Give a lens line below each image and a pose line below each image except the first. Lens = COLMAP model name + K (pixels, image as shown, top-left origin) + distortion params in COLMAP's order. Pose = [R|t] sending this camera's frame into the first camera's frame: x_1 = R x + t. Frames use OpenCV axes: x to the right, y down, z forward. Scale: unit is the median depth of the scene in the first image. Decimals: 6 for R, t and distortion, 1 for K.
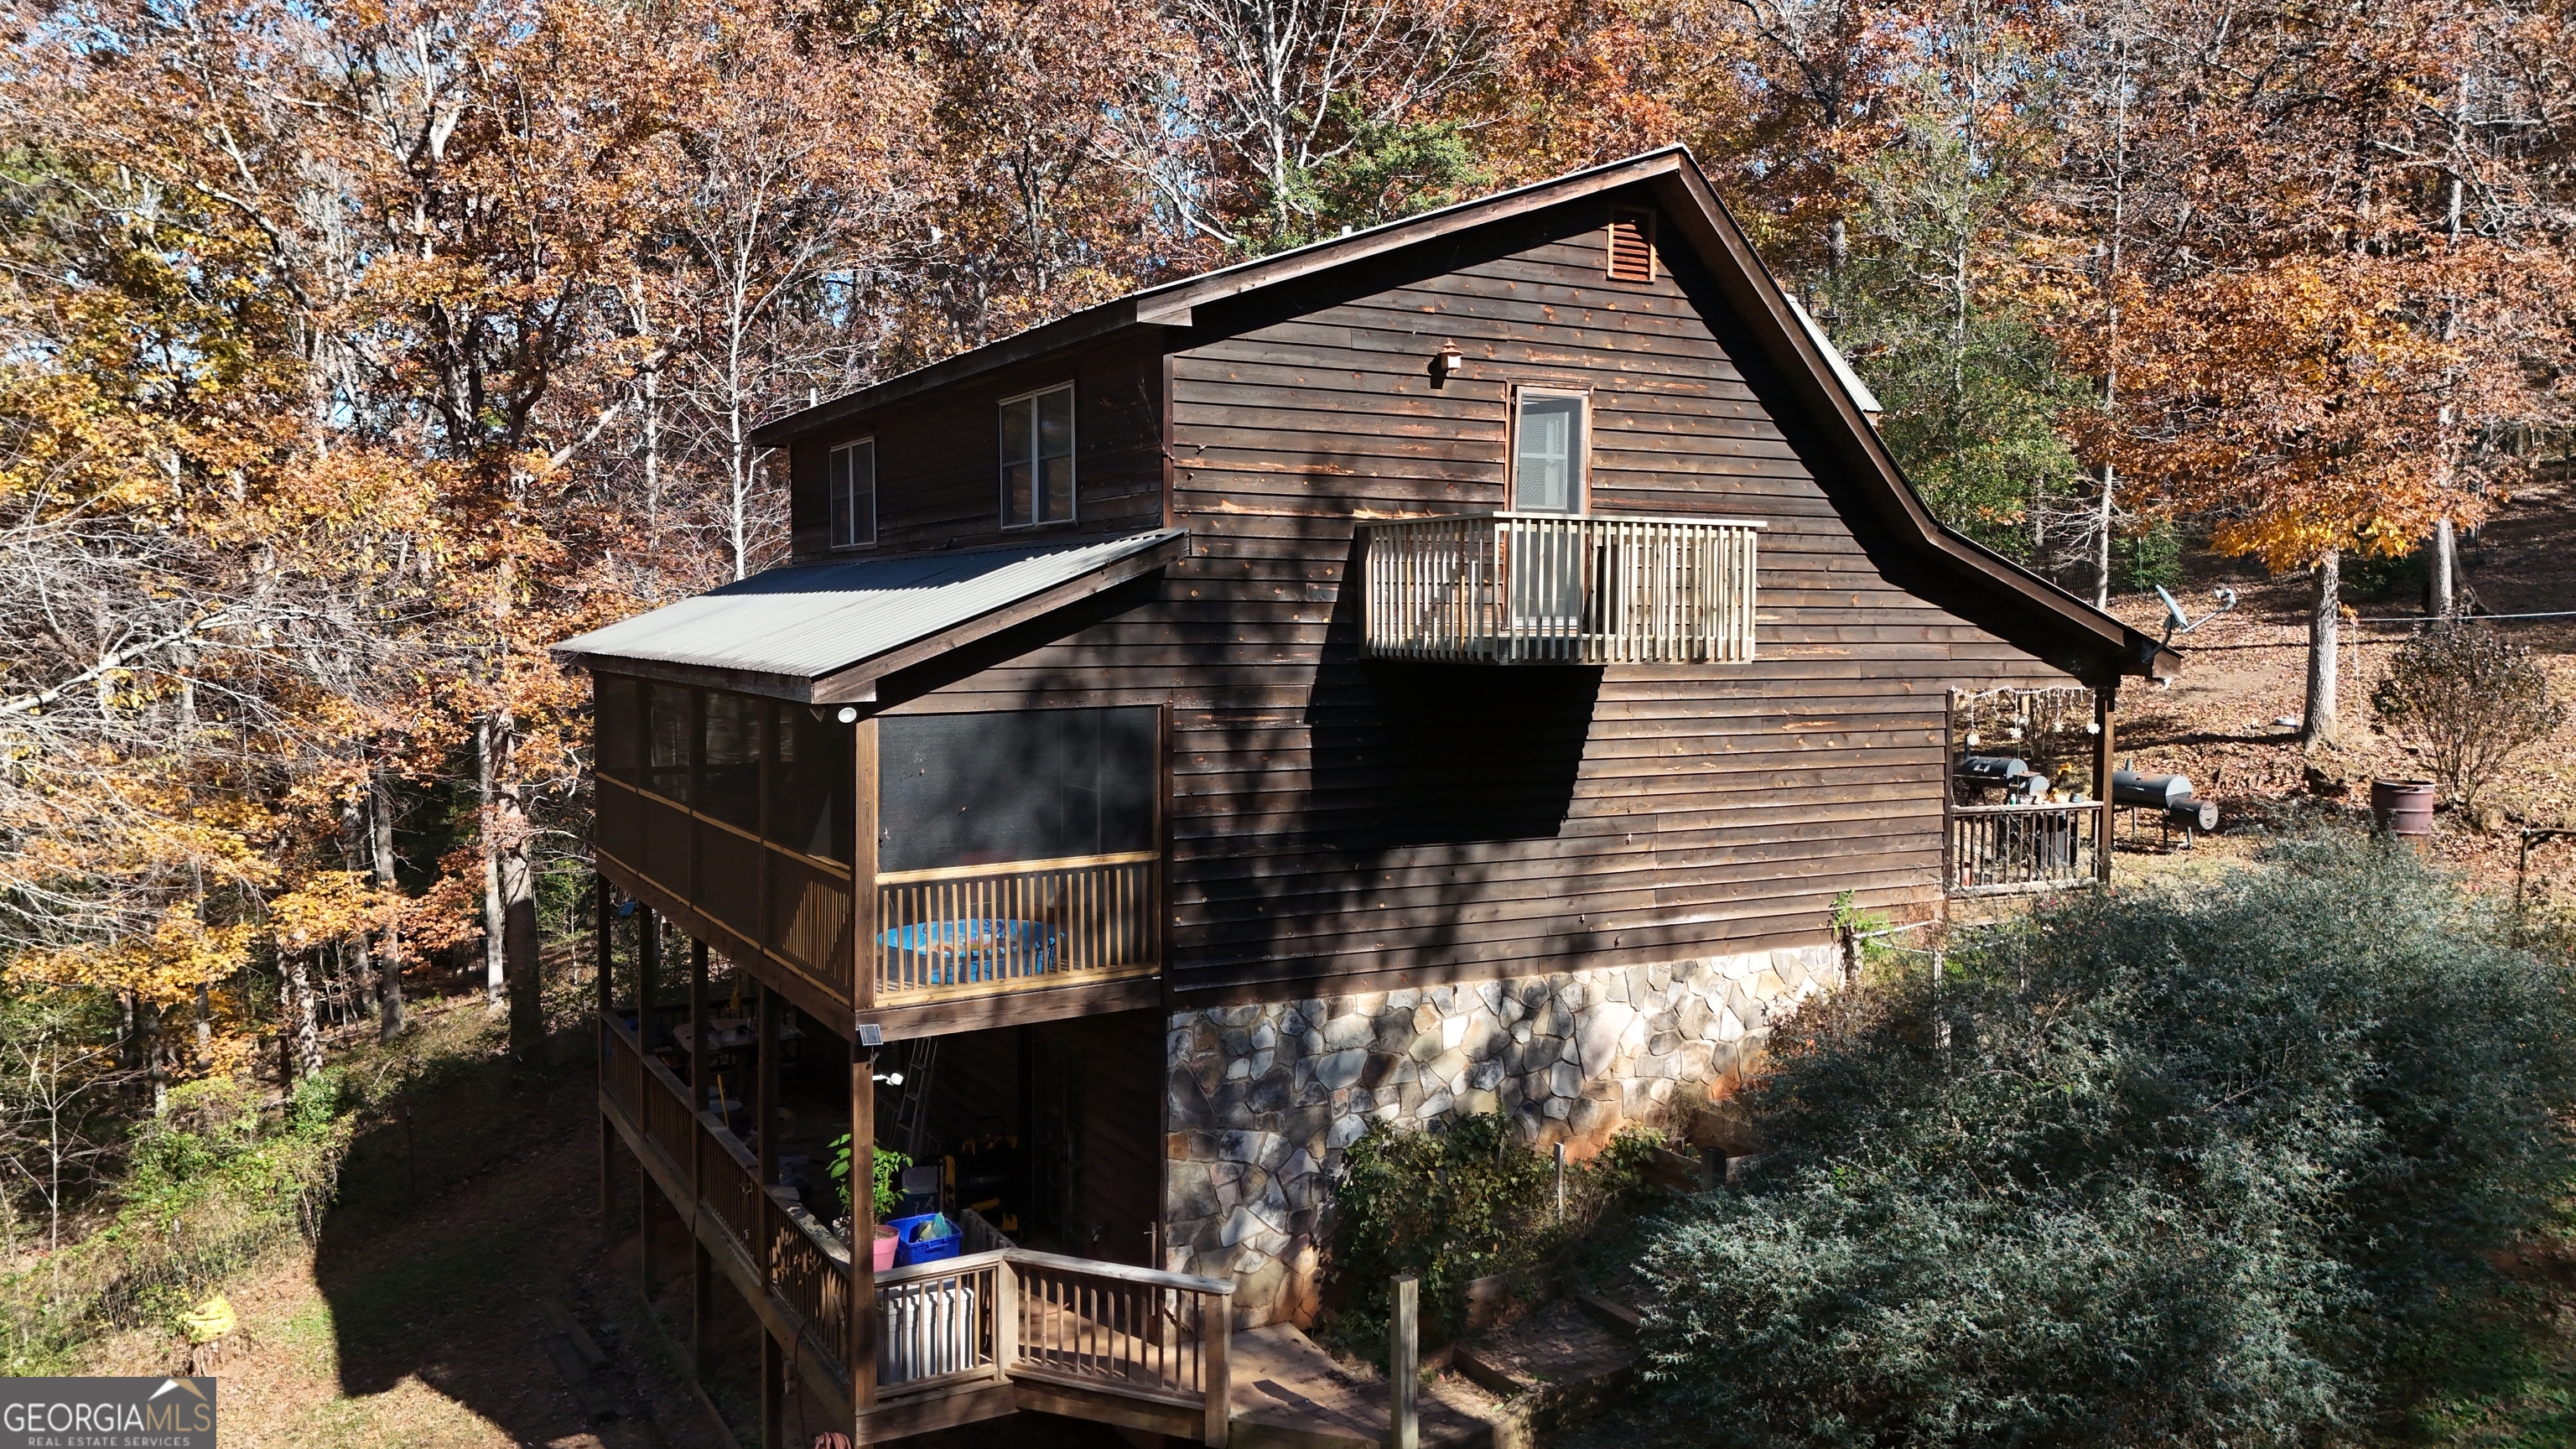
lens RADIAL K [[1870.7, 0, 1288.0], [0, 1870.7, 724.5], [0, 0, 1]] dist [0.080354, -0.001687]
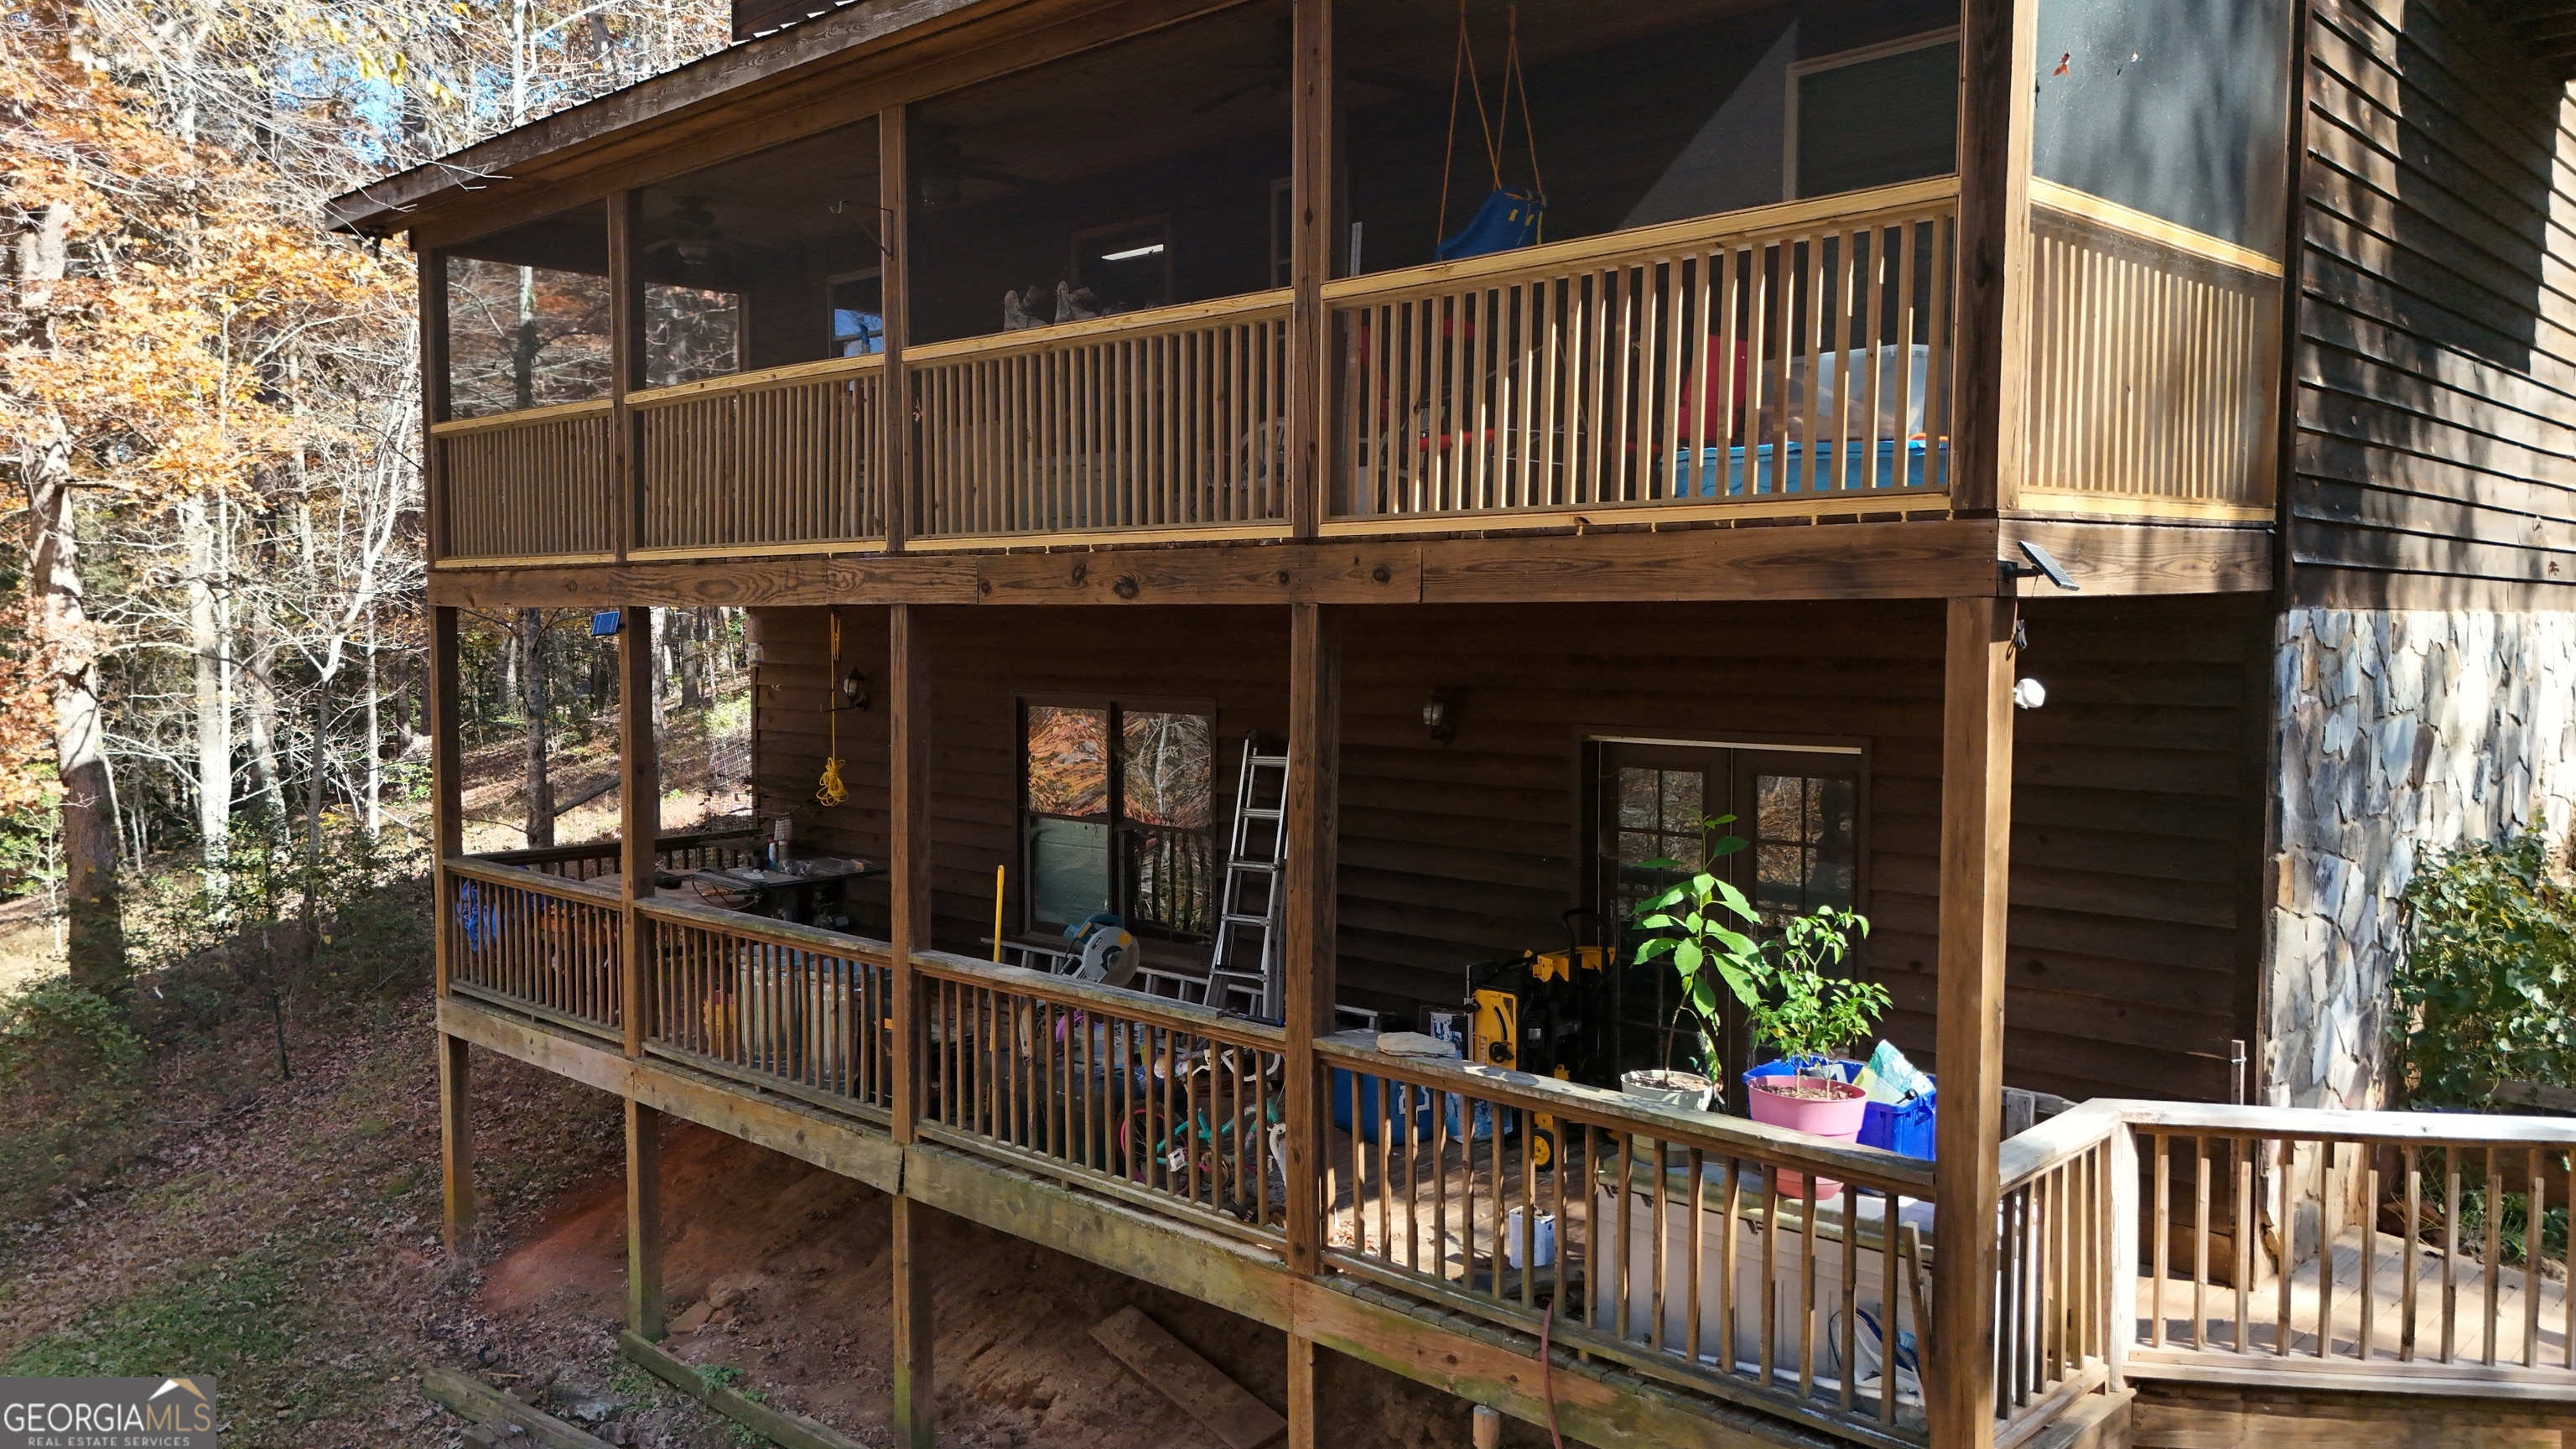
lens RADIAL K [[1891.5, 0, 1288.0], [0, 1891.5, 724.5], [0, 0, 1]] dist [0.037137, -0.007600]
pose [[0.954789, -0.018710, 0.296694, -0.365030], [0.017972, 0.999825, 0.005214, 0.142437], [-0.296740, 0.000354, 0.954958, 0.488036]]
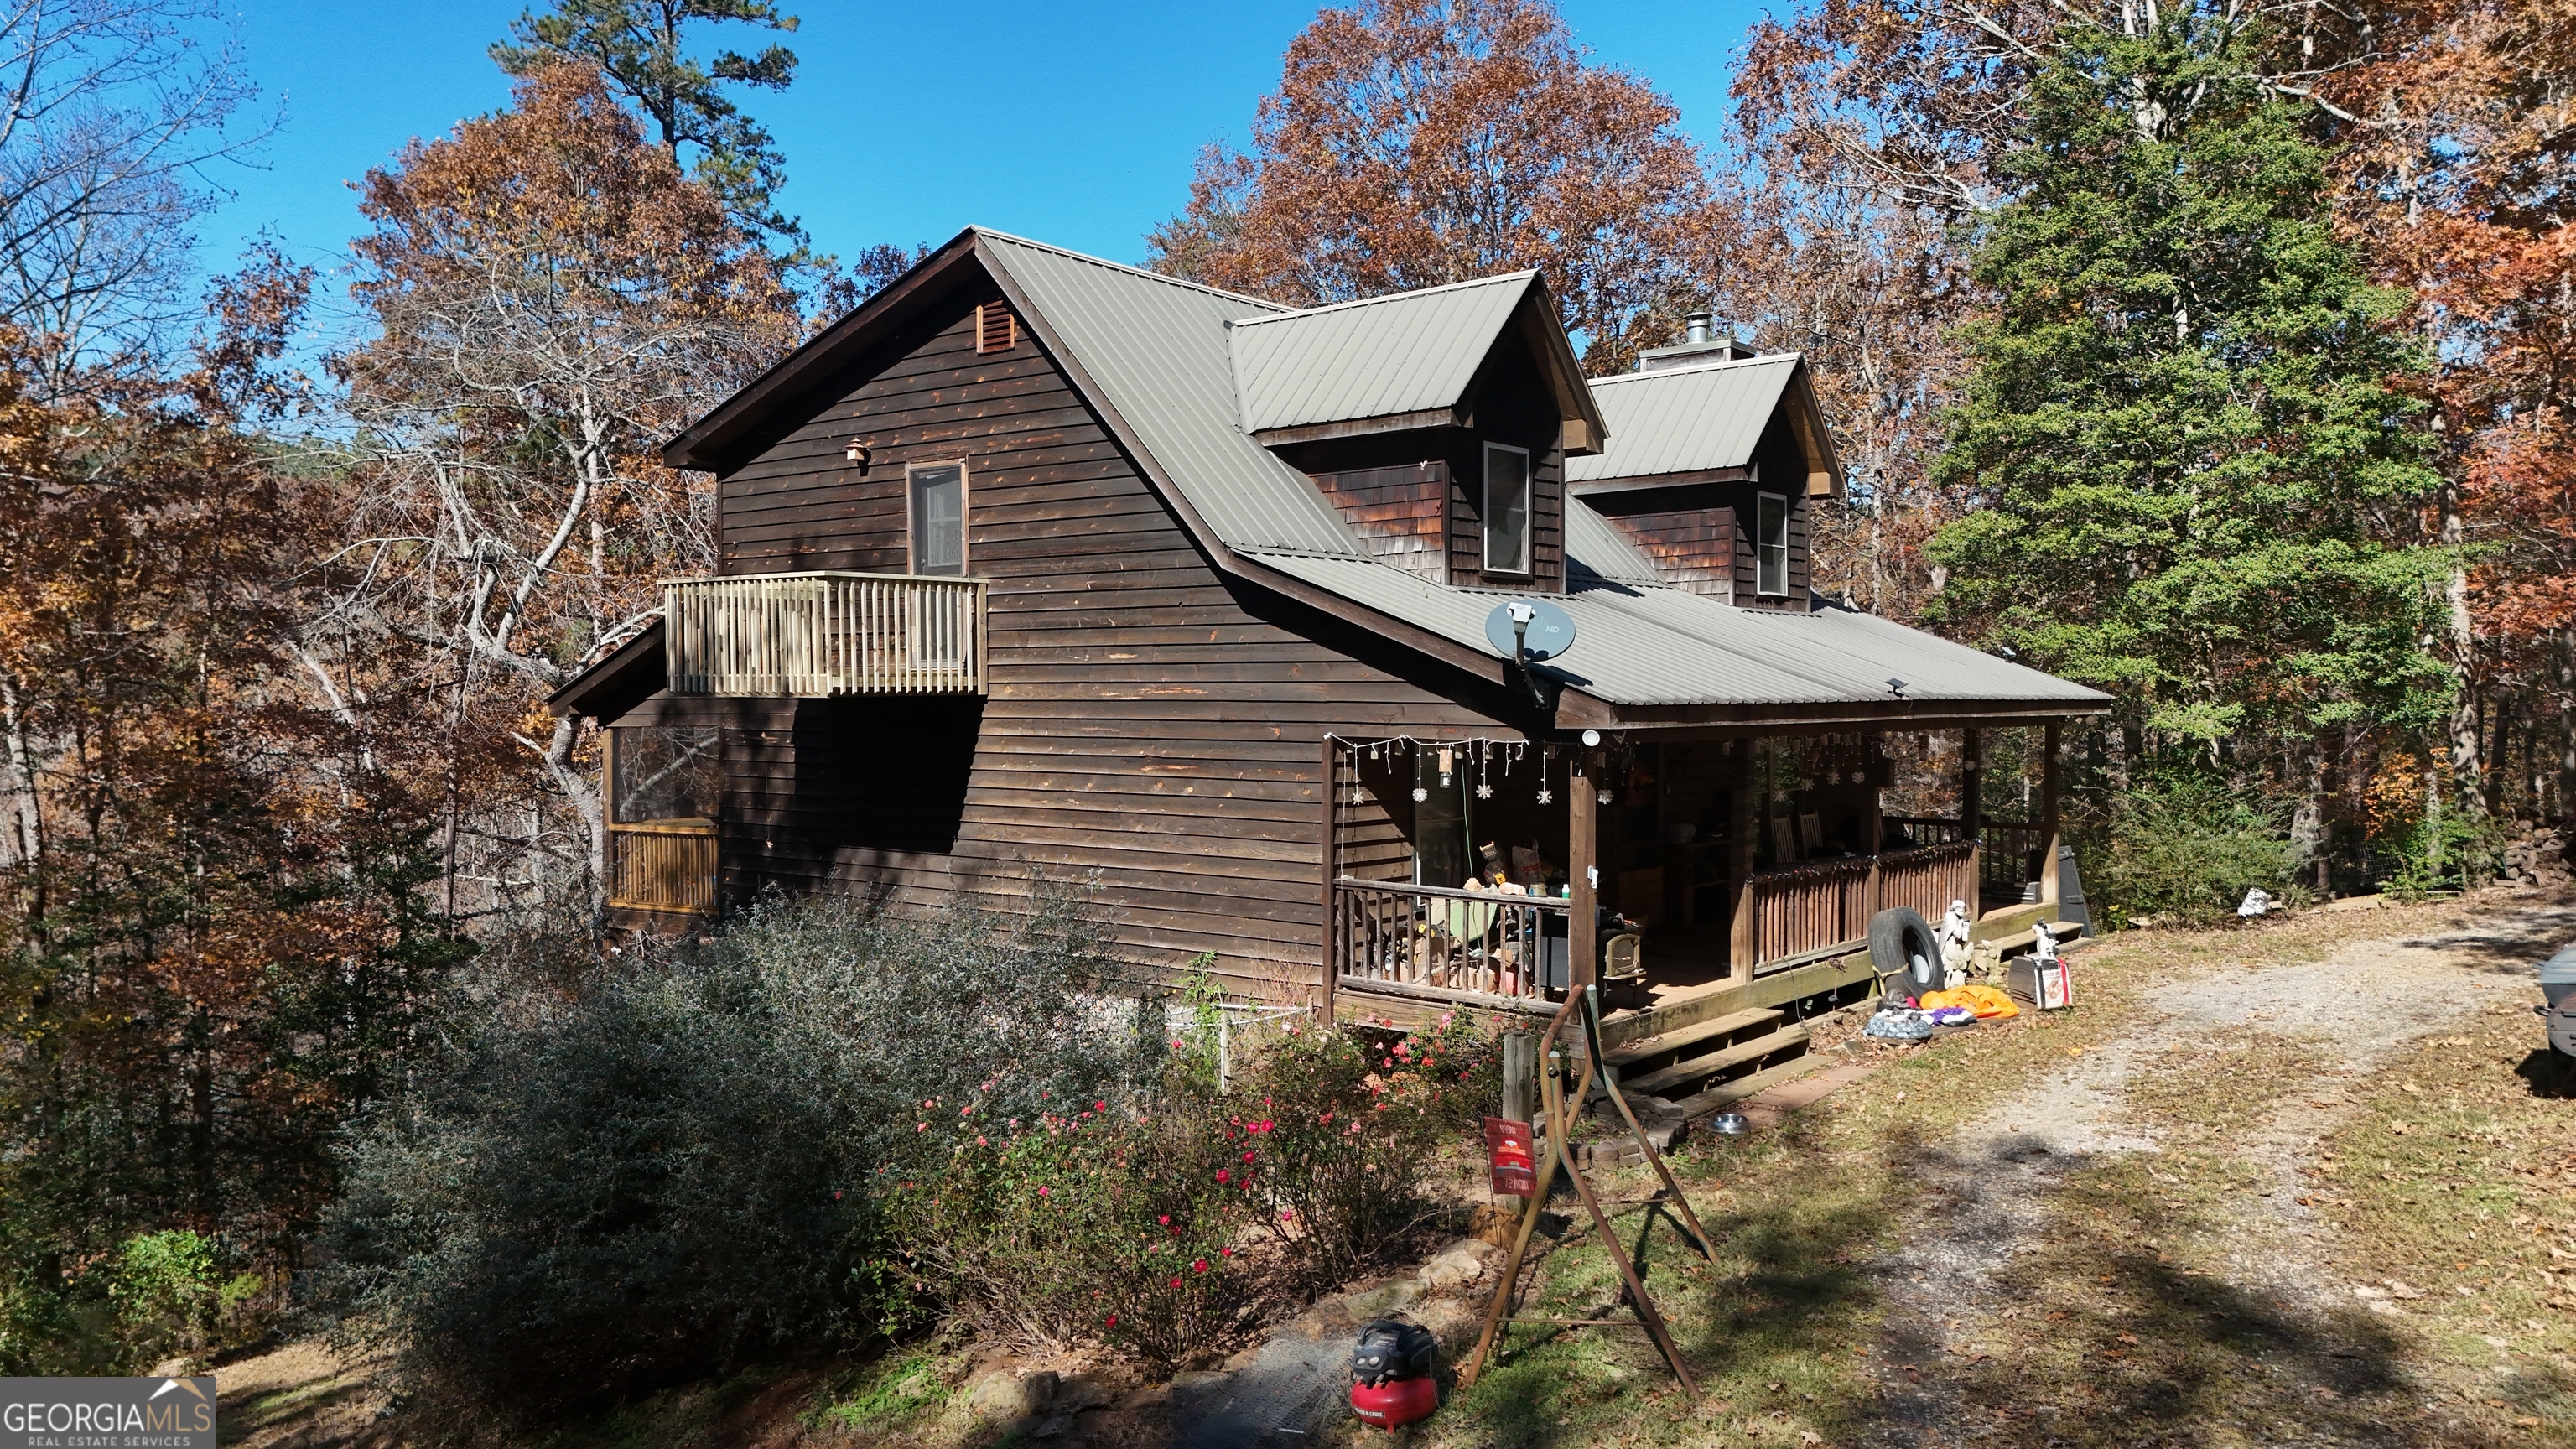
lens RADIAL K [[1891.5, 0, 1288.0], [0, 1891.5, 724.5], [0, 0, 1]] dist [0.037137, -0.007600]
pose [[0.388484, 0.010506, -0.921396, 1.273991], [-0.051183, 0.998637, -0.010193, -0.016702], [0.920033, 0.051120, 0.388492, 0.743175]]
